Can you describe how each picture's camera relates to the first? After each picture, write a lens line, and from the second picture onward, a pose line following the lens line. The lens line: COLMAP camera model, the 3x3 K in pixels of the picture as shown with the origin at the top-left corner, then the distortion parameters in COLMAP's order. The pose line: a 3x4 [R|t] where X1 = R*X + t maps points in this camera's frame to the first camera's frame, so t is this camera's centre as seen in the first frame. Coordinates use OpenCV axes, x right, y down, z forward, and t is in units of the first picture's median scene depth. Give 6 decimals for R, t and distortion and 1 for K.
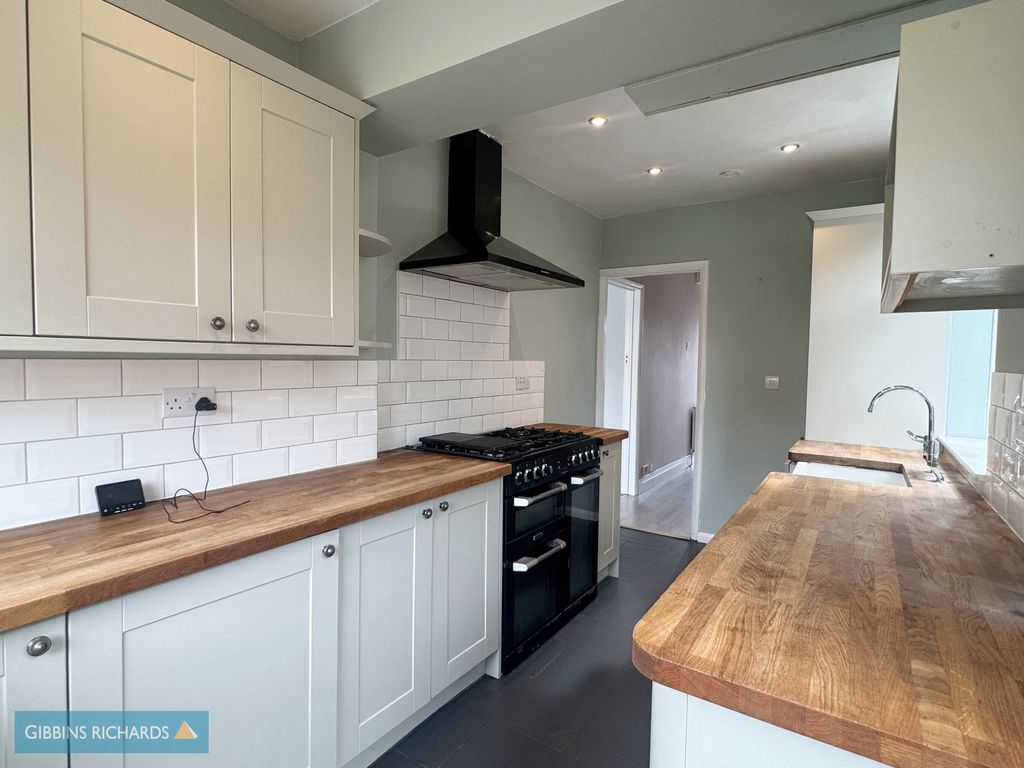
lens RADIAL K [[551.2, 0, 512.0], [0, 551.2, 384.0], [0, 0, 1]] dist [0.001978, 0.000311]
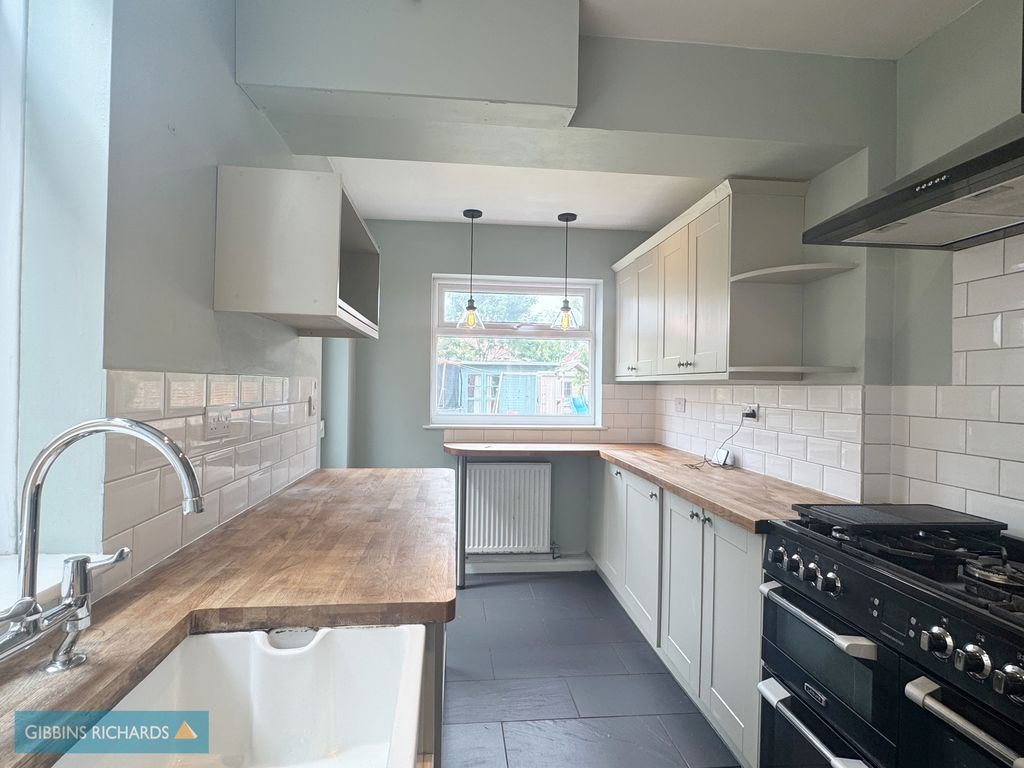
lens RADIAL K [[551.2, 0, 512.0], [0, 551.2, 384.0], [0, 0, 1]] dist [0.001978, 0.000311]
pose [[-0.760715, -0.027456, -0.648506, 0.876471], [-0.062360, 0.997575, 0.030916, -0.048969], [0.646084, 0.063959, -0.760582, 1.617762]]
